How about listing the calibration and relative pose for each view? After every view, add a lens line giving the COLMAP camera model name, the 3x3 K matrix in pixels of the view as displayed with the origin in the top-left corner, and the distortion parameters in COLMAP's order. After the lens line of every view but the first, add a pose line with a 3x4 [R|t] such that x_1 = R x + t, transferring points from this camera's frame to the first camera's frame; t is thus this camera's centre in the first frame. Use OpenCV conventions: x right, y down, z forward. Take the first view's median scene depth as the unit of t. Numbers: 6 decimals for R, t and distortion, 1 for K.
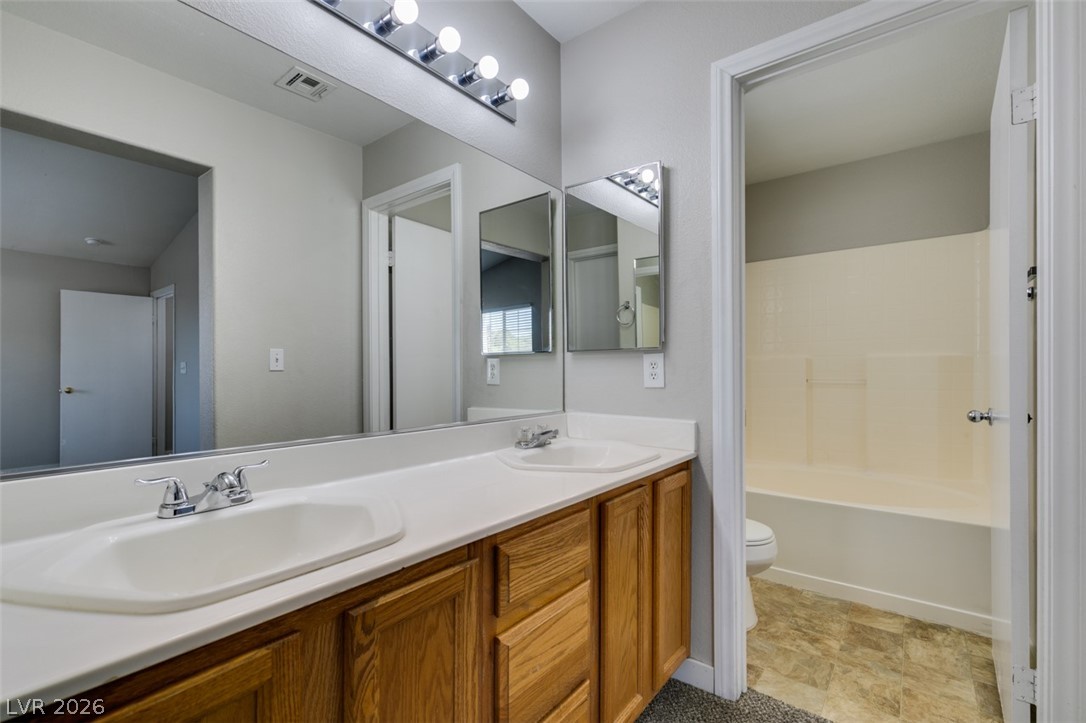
lens RADIAL K [[484.5, 0, 541.1], [0, 484.5, 367.9], [0, 0, 1]] dist [0.003801, -0.001630]
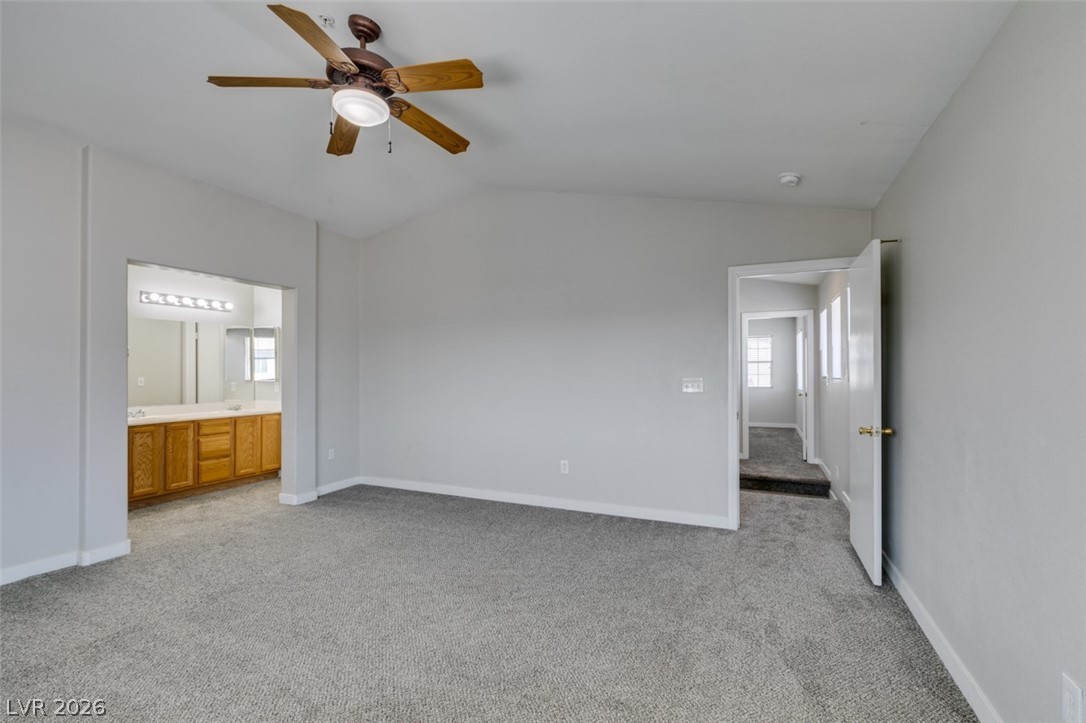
lens RADIAL K [[487.1, 0, 540.6], [0, 487.1, 371.5], [0, 0, 1]] dist [-0.002065, -0.000447]
pose [[0.972095, 0.000179, 0.234586, 2.025999], [-0.002076, 0.999967, 0.007842, -0.224054], [-0.234577, -0.008110, 0.972064, -4.480286]]
